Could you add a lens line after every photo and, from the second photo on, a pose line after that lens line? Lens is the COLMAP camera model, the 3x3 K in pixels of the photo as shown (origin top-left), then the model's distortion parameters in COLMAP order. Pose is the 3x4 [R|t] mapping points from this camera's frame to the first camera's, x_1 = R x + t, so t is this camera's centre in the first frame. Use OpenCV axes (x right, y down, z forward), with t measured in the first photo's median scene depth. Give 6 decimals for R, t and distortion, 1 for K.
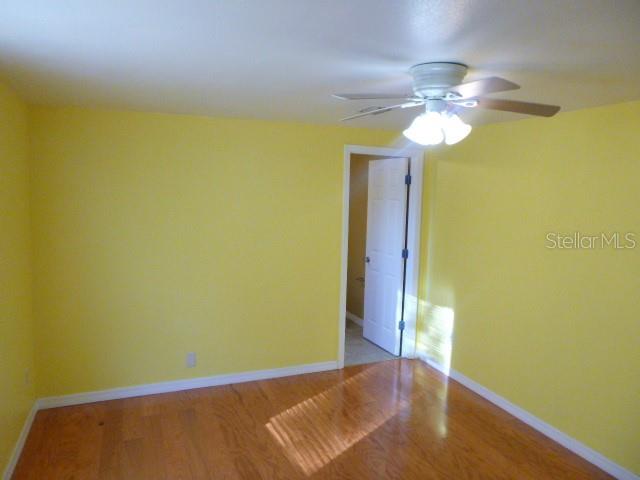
lens RADIAL K [[475.1, 0, 327.3], [0, 475.1, 236.0], [0, 0, 1]] dist [-0.029987, 0.004906]
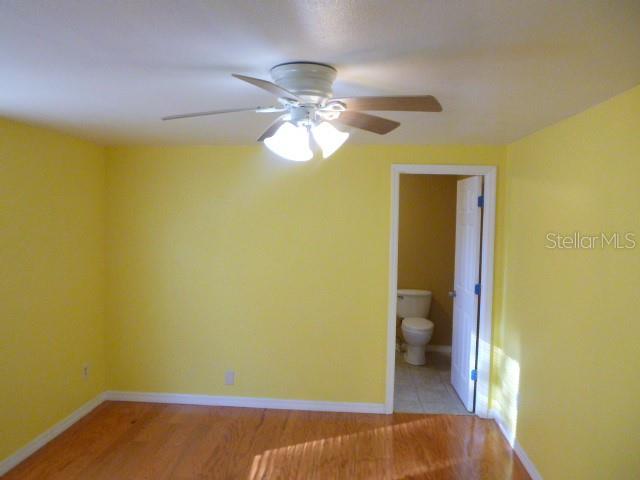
lens RADIAL K [[475.1, 0, 327.3], [0, 475.1, 236.0], [0, 0, 1]] dist [-0.029987, 0.004906]
pose [[0.884318, 0.012499, -0.466718, 0.338474], [-0.037626, 0.998298, -0.044558, -0.010428], [0.465367, 0.056965, 0.883283, 0.142593]]
